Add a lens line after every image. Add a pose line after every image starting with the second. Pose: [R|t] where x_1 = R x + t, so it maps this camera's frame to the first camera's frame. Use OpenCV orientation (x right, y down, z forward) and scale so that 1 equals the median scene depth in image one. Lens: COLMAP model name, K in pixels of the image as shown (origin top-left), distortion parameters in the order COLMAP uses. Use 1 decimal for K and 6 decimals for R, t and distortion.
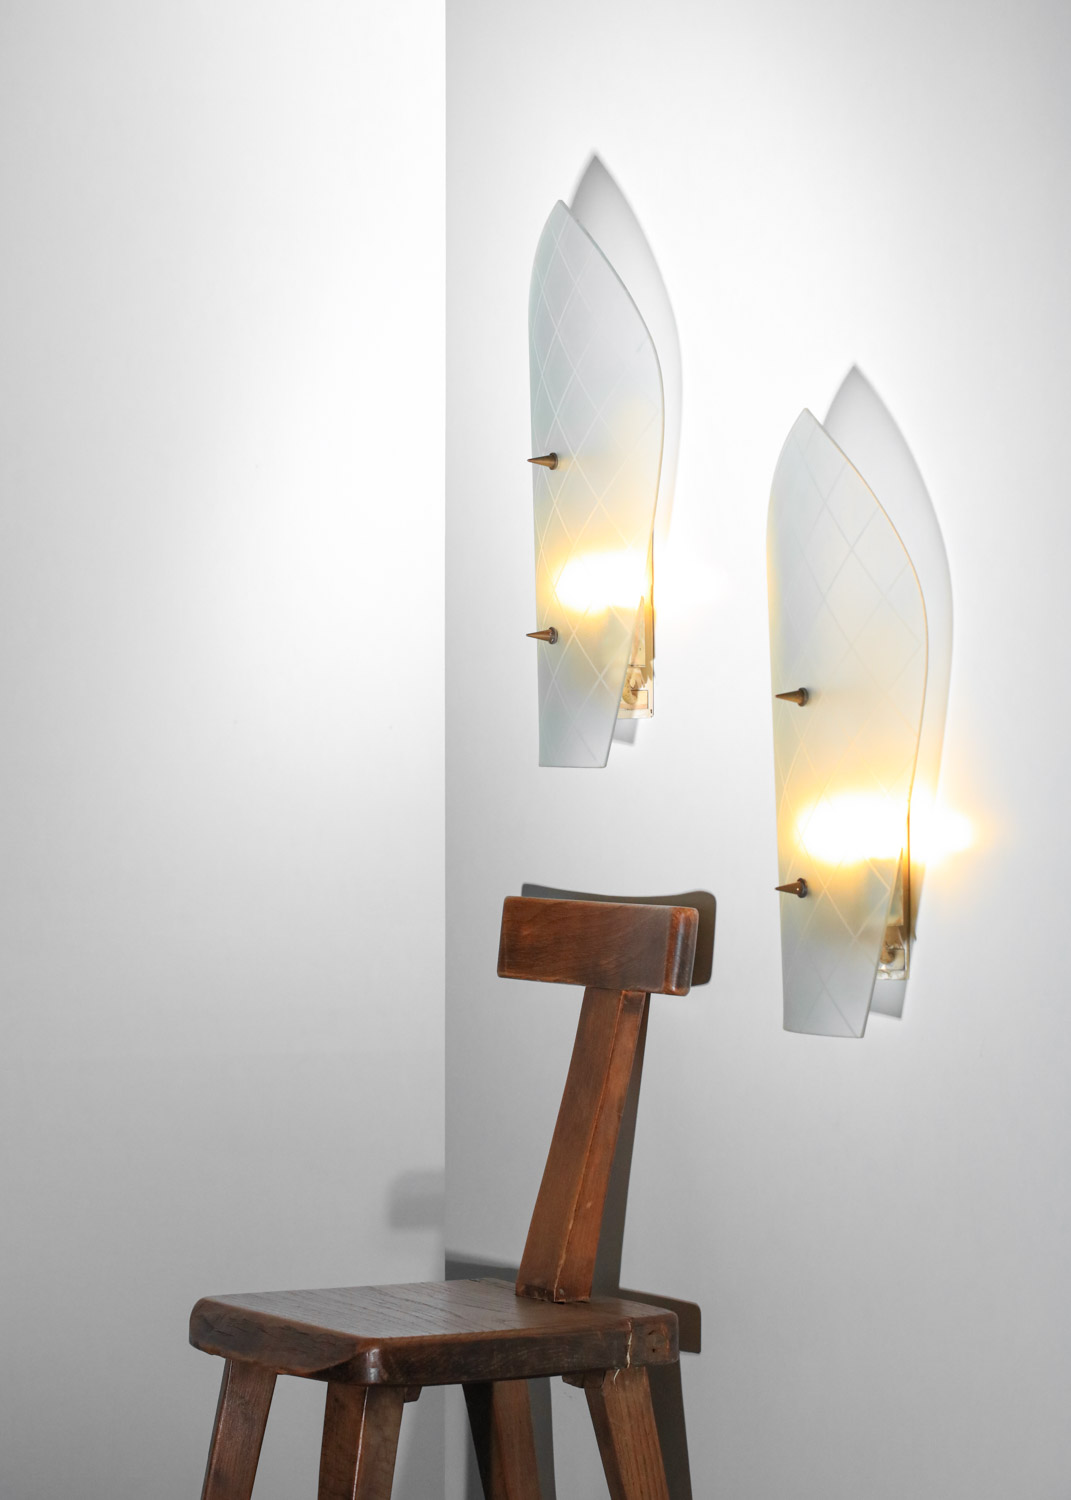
lens RADIAL K [[5172.8, 0, 535.5], [0, 5172.8, 751.2], [0, 0, 1]] dist [-0.259525, 0.000000]
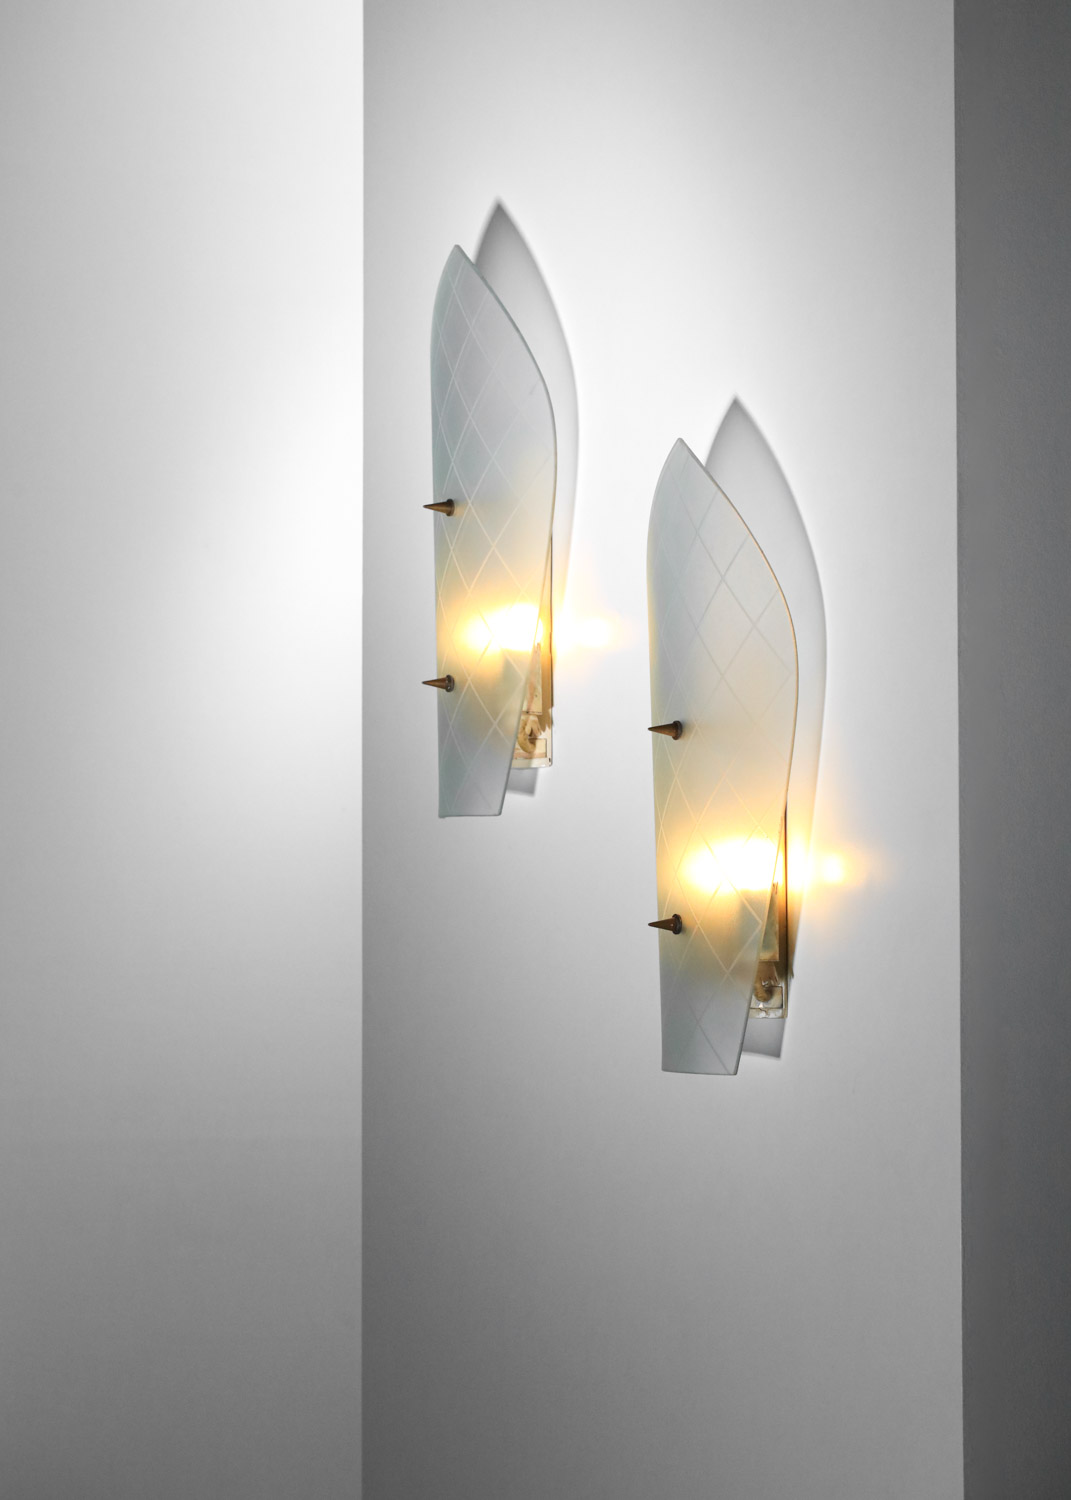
lens RADIAL K [[5172.8, 0, 533.7], [0, 5172.8, 747.1], [0, 0, 1]] dist [-0.259525, 0.000000]
pose [[0.999478, -0.002116, -0.032251, 0.052325], [0.000831, 0.999207, -0.039817, 0.029796], [0.032310, 0.039769, 0.998686, 0.012998]]
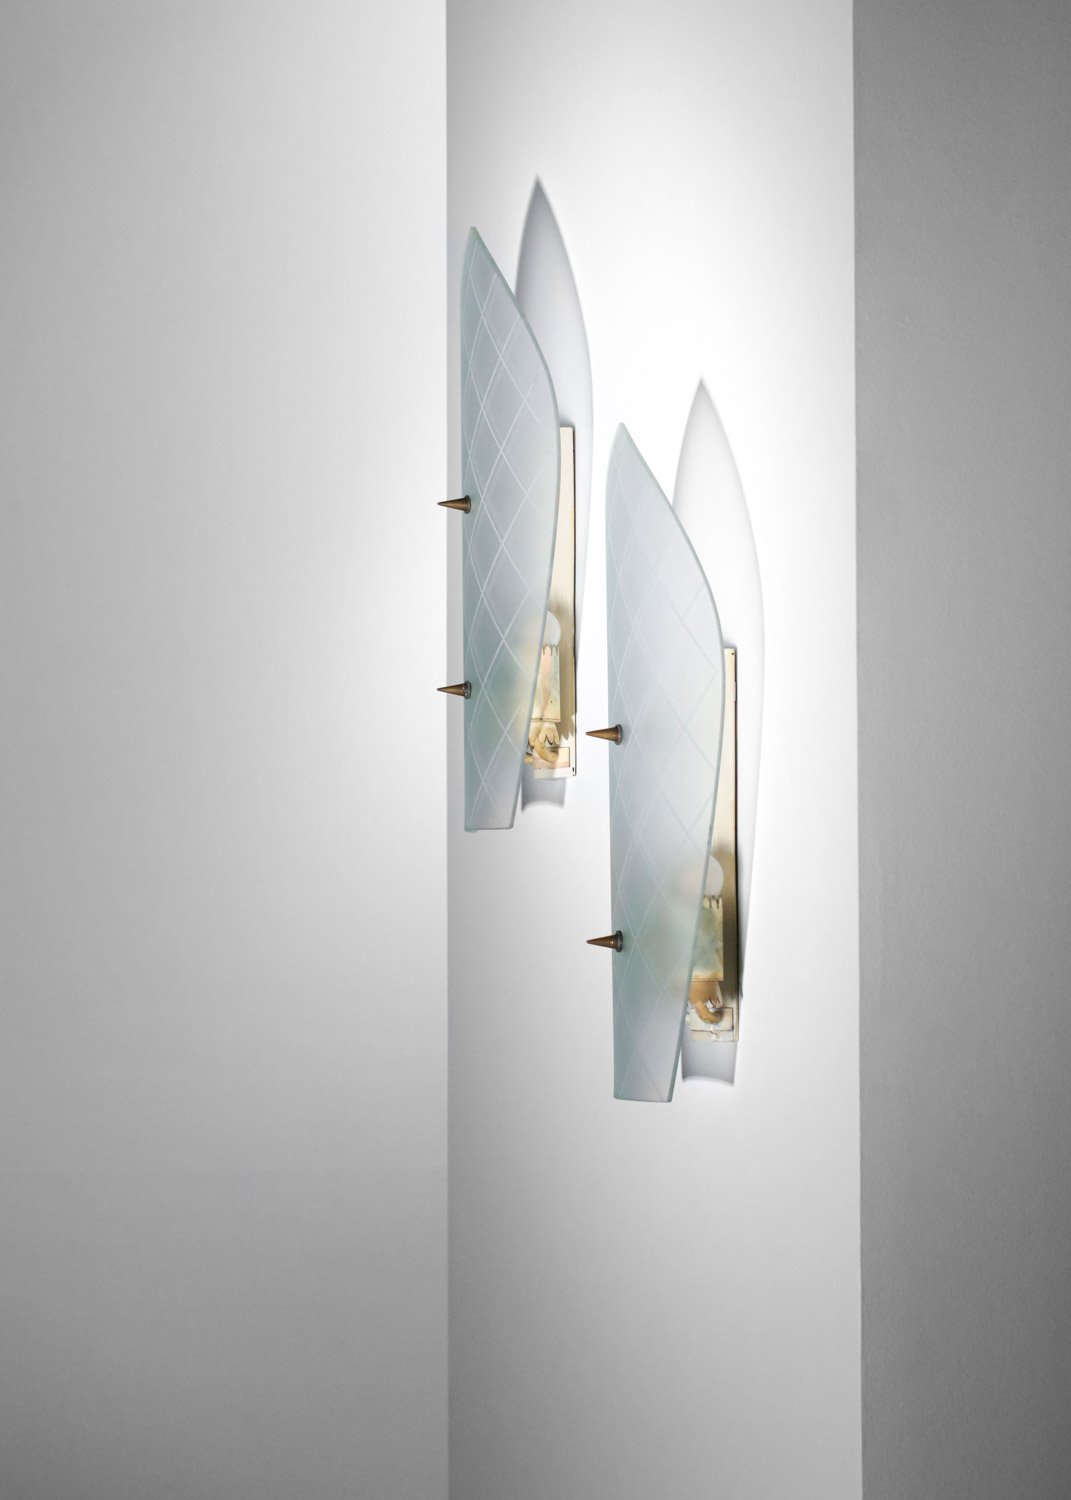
lens RADIAL K [[5172.8, 0, 537.0], [0, 5172.8, 752.1], [0, 0, 1]] dist [-0.259525, 0.000000]
pose [[0.979970, -0.012804, -0.198733, 0.206003], [0.003693, 0.998928, -0.046152, 0.032903], [0.199111, 0.044493, 0.978966, 0.086311]]
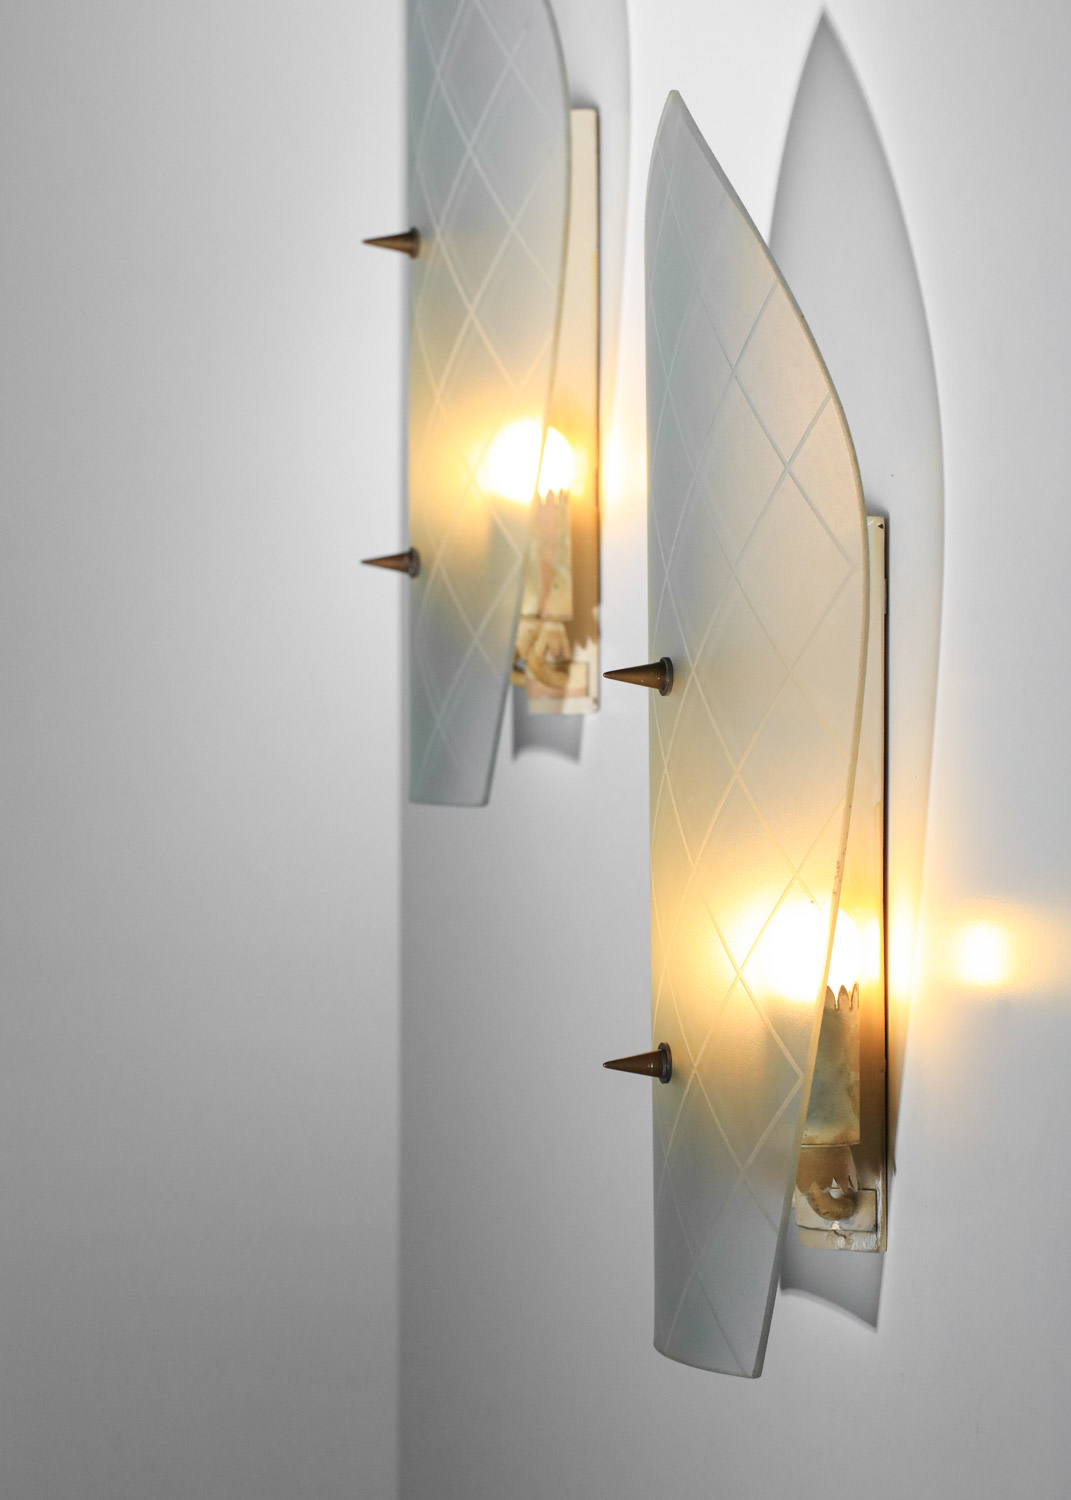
lens RADIAL K [[5172.8, 0, 534.4], [0, 5172.8, 748.7], [0, 0, 1]] dist [-0.259525, 0.000000]
pose [[0.976453, 0.002505, -0.215715, 0.135879], [-0.001397, 0.999985, 0.005287, -0.005743], [0.215726, -0.004862, 0.976442, 0.480611]]
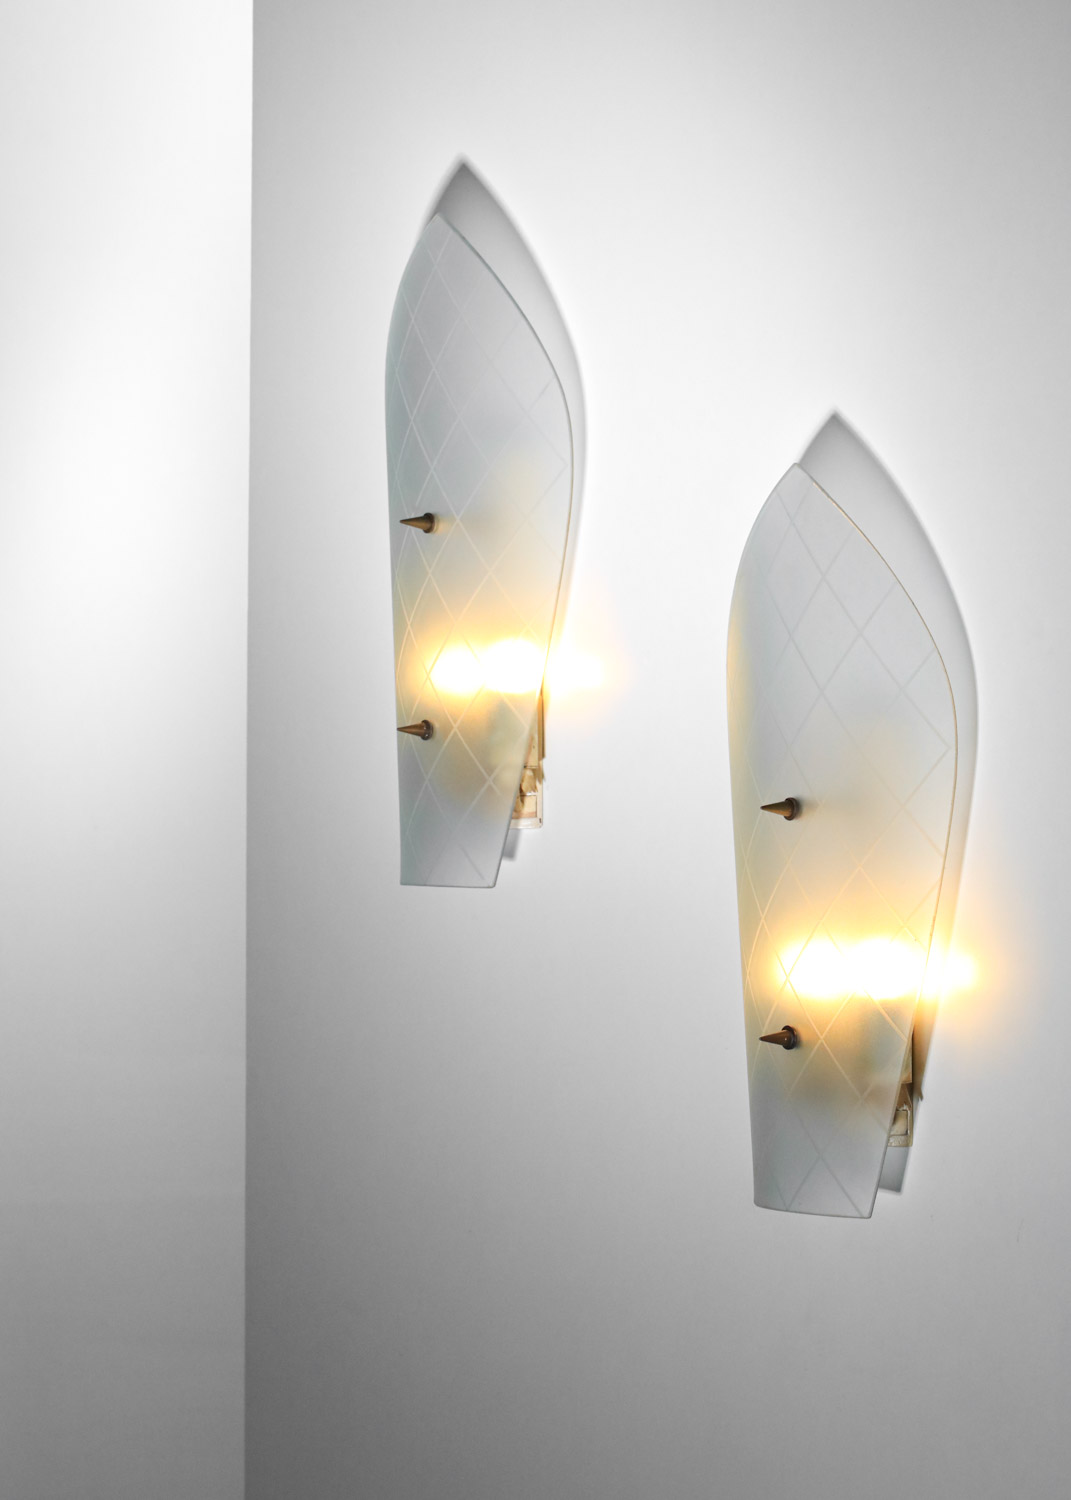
lens RADIAL K [[5172.8, 0, 536.6], [0, 5172.8, 750.1], [0, 0, 1]] dist [-0.259525, 0.000000]
pose [[0.990015, 0.006516, 0.140809, -0.099341], [-0.004629, 0.999895, -0.013726, -0.007774], [-0.140884, 0.012938, 0.989942, 0.167414]]
